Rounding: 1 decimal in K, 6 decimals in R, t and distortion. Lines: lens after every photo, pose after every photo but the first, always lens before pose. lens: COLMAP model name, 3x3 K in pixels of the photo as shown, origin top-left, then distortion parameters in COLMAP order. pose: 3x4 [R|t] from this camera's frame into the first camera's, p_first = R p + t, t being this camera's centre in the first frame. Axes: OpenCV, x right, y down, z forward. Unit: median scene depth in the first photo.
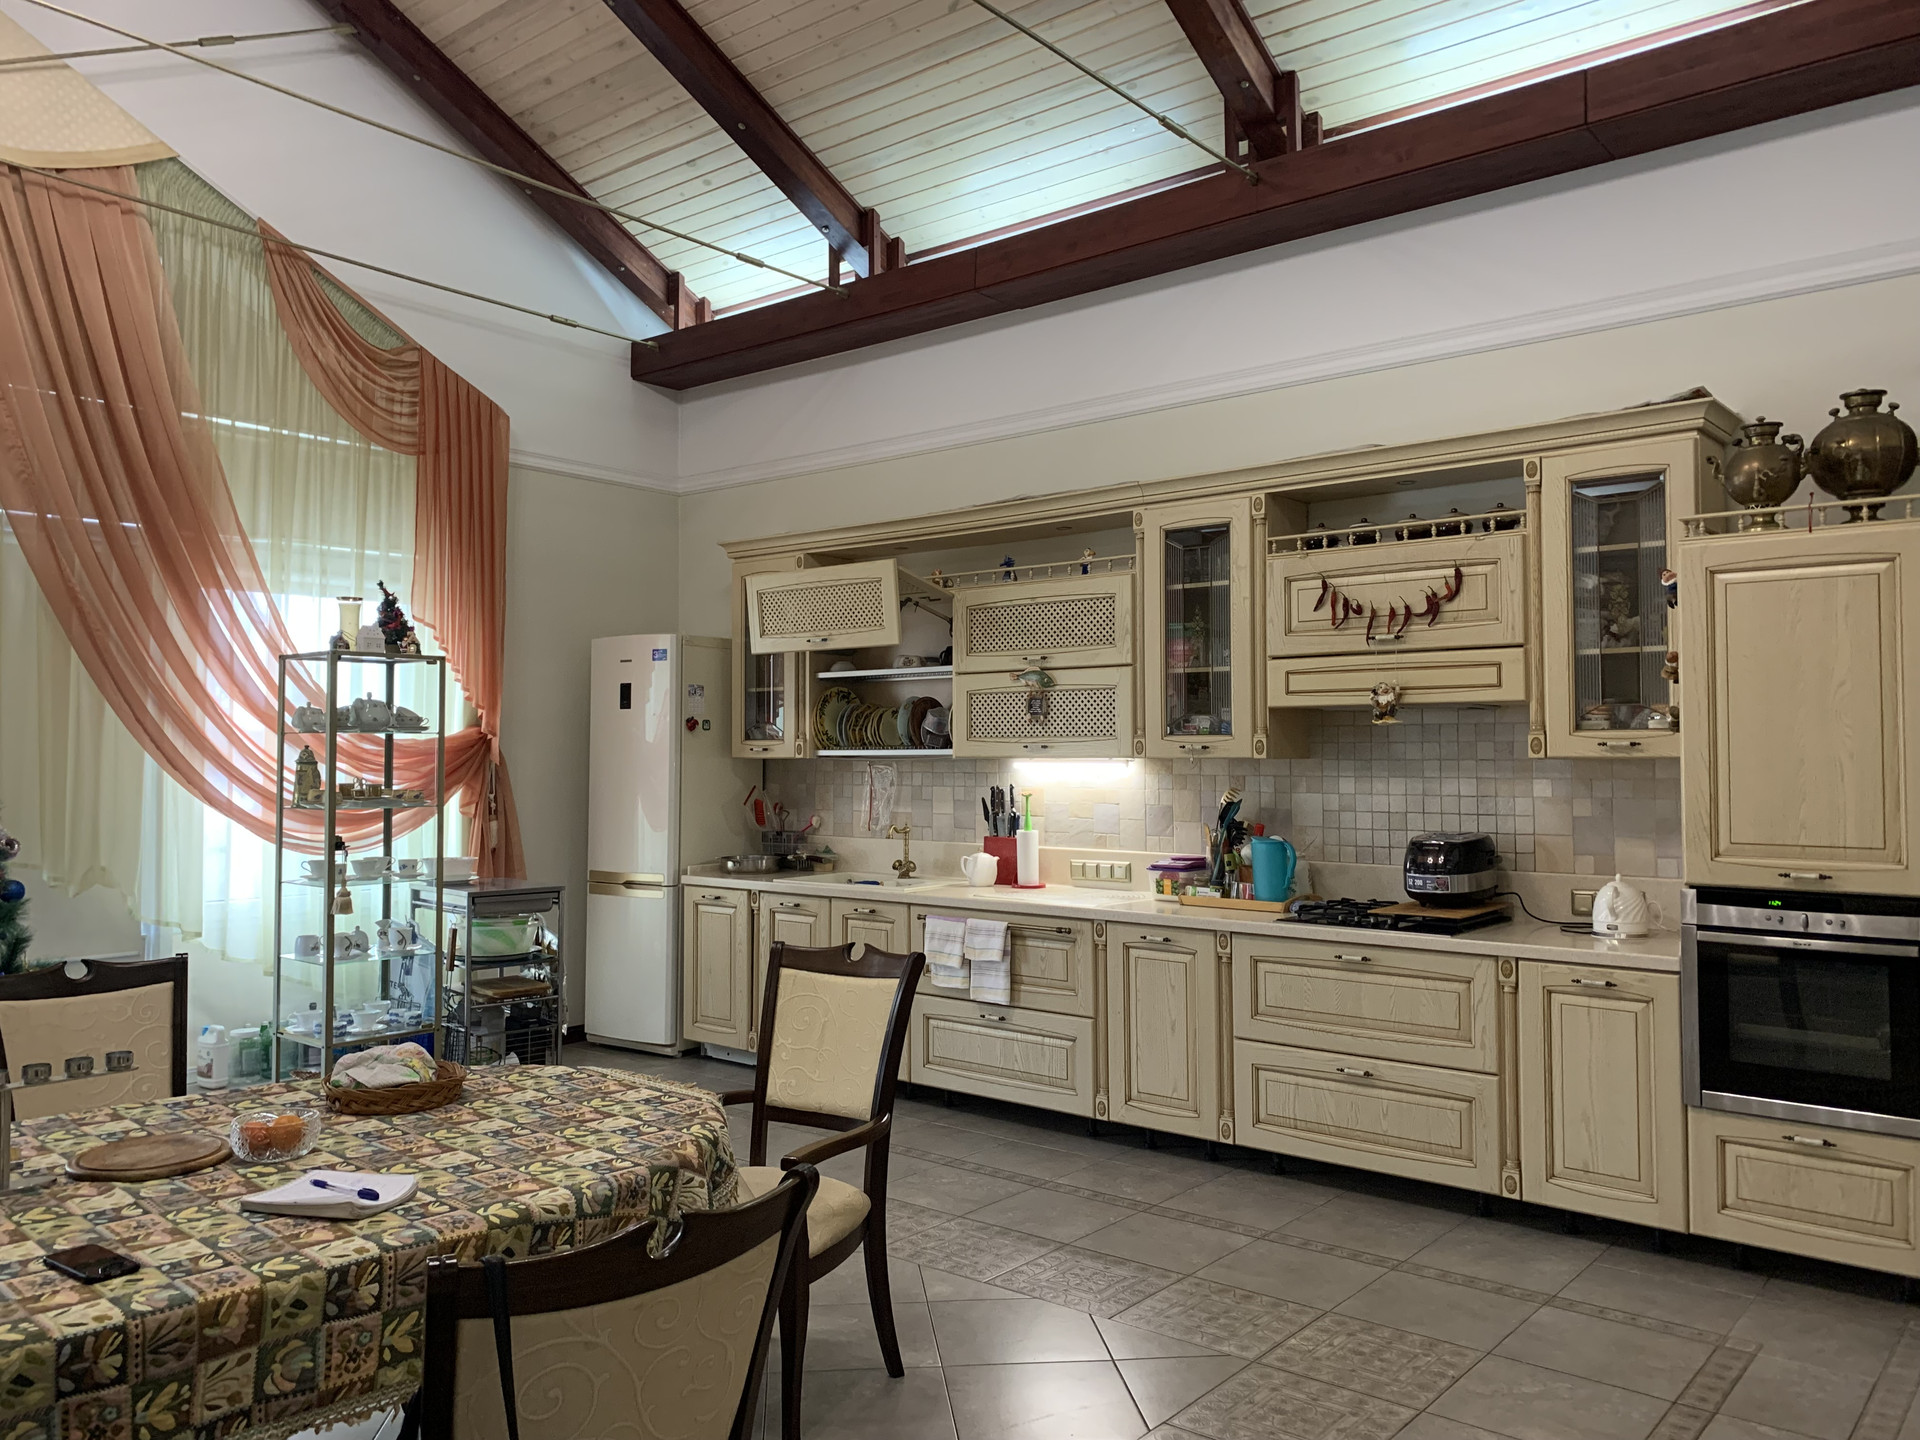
lens RADIAL K [[1462.0, 0, 956.0], [0, 1462.0, 710.7], [0, 0, 1]] dist [-0.002645, 0.006827]
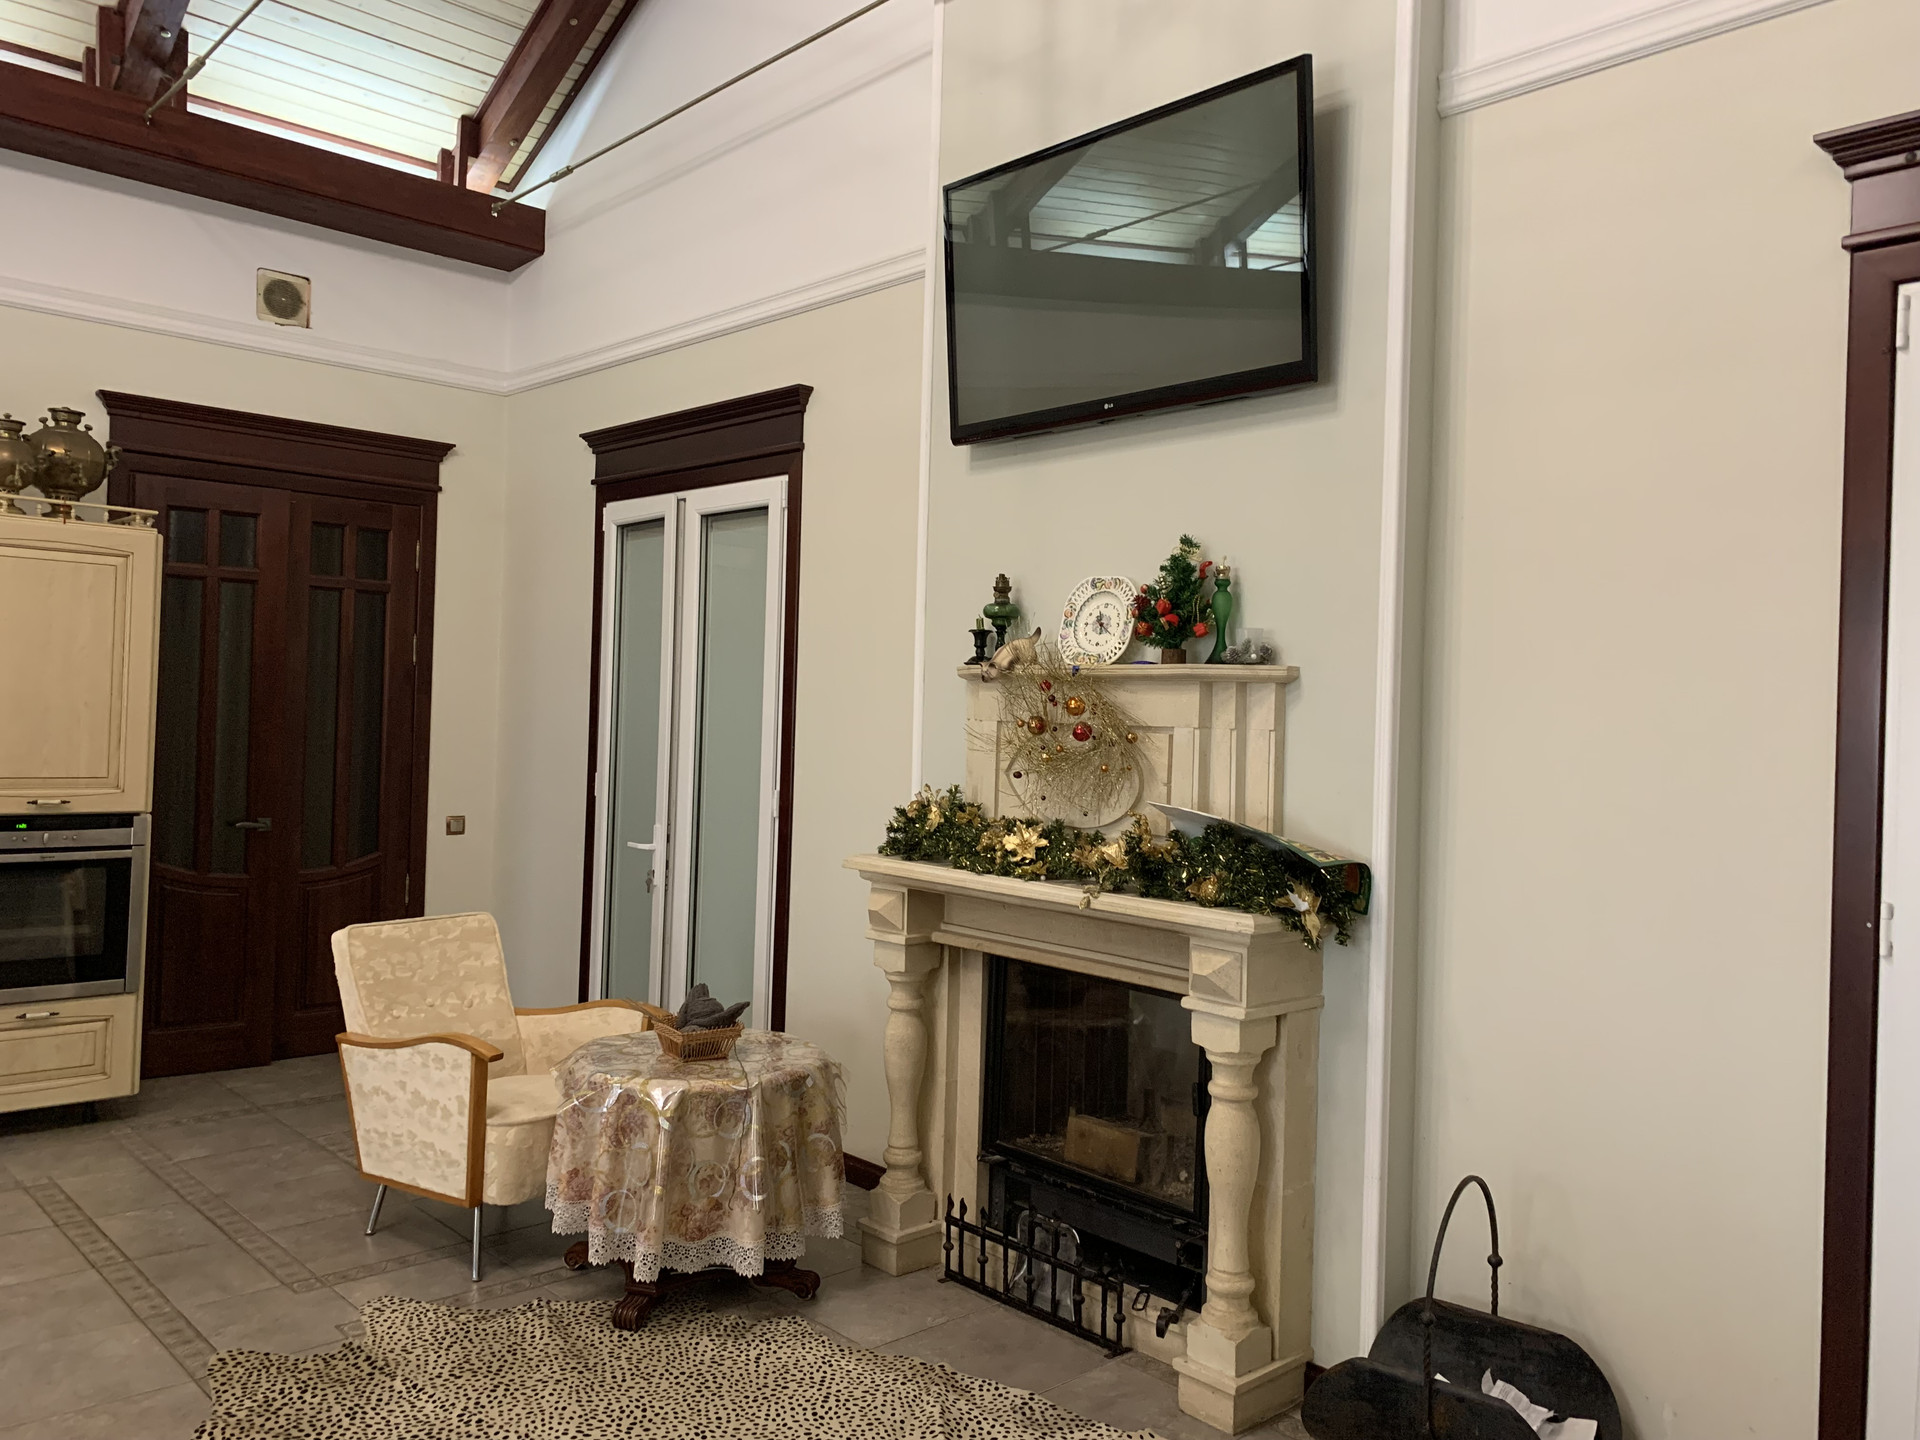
lens RADIAL K [[1462.0, 0, 955.7], [0, 1462.0, 717.5], [0, 0, 1]] dist [-0.002645, 0.006827]
pose [[0.116435, 0.003278, 0.993193, -0.553199], [-0.062336, 0.998047, 0.004014, -0.010952], [-0.991240, -0.062379, 0.116411, 0.100307]]
